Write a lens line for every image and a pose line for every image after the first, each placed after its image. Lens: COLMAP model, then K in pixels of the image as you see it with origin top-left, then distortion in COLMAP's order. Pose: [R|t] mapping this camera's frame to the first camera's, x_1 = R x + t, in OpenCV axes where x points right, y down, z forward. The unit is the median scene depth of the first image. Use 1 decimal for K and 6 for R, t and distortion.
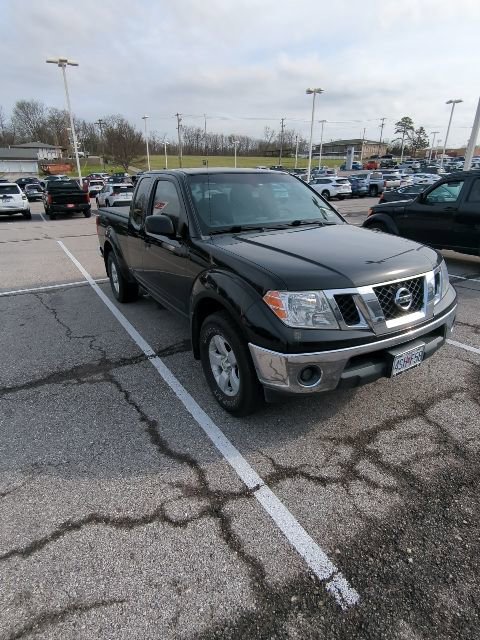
lens RADIAL K [[350.6, 0, 235.6], [0, 350.6, 320.0], [0, 0, 1]] dist [-0.003925, 0.003103]
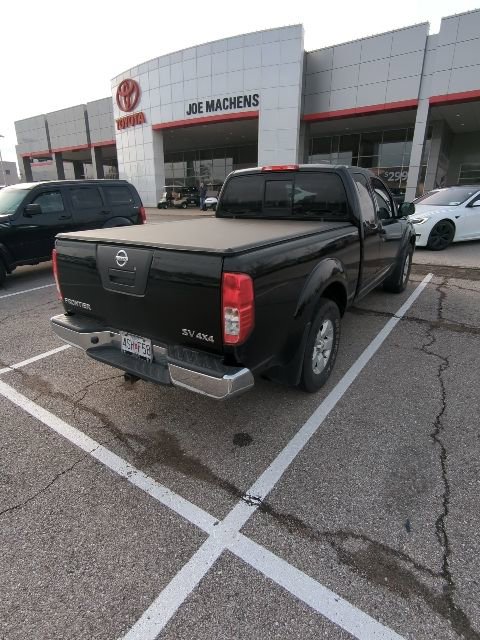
lens RADIAL K [[350.6, 0, 234.3], [0, 350.6, 321.8], [0, 0, 1]] dist [-0.003925, 0.003103]
pose [[-0.405546, -0.300156, 0.863388, -1.510798], [0.355272, 0.818527, 0.451436, -0.911635], [-0.842208, 0.489816, -0.225313, 2.464276]]
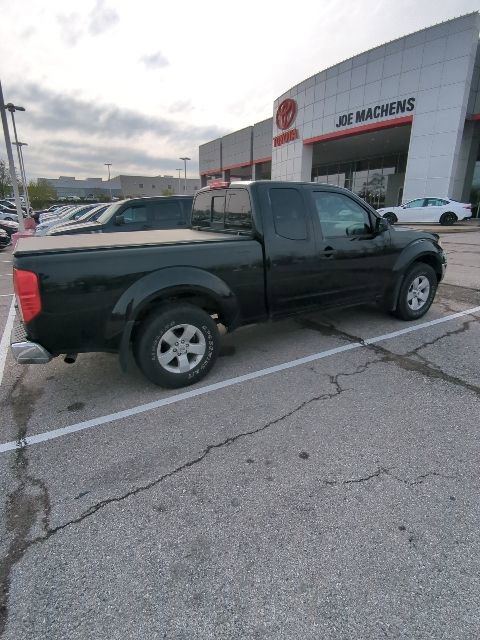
lens RADIAL K [[350.6, 0, 233.8], [0, 350.6, 321.6], [0, 0, 1]] dist [-0.003925, 0.003103]
pose [[0.033097, -0.299254, 0.953599, -1.803037], [0.387703, 0.883254, 0.263722, -0.575741], [-0.921190, 0.360985, 0.145255, 1.644562]]
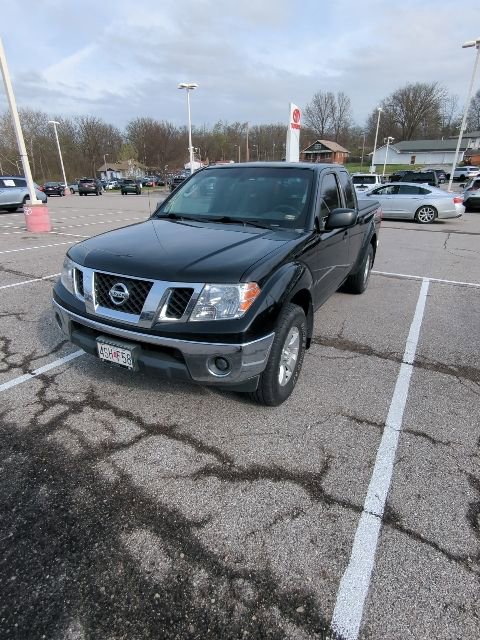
lens RADIAL K [[350.6, 0, 237.5], [0, 350.6, 321.3], [0, 0, 1]] dist [-0.003925, 0.003103]
pose [[0.516288, 0.349149, -0.782011, 1.255836], [-0.330579, 0.923600, 0.194116, -0.253491], [0.790041, 0.158297, 0.592265, 0.577769]]
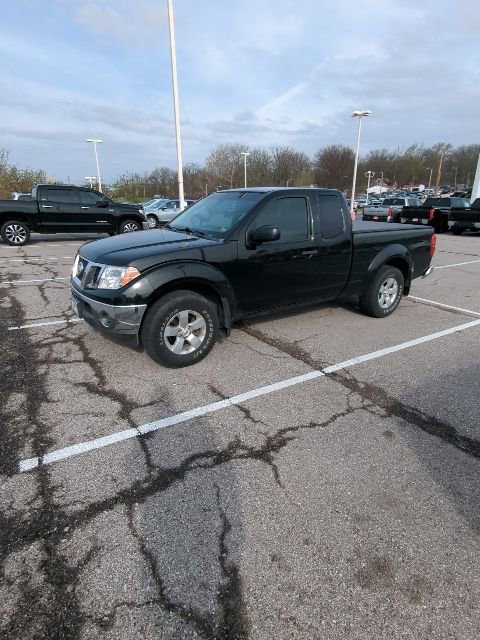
lens RADIAL K [[350.6, 0, 237.2], [0, 350.6, 323.5], [0, 0, 1]] dist [-0.003925, 0.003103]
pose [[0.059392, 0.355338, -0.932849, 1.815627], [-0.381221, 0.871743, 0.307790, -0.527326], [0.922574, 0.337341, 0.187237, 1.237311]]
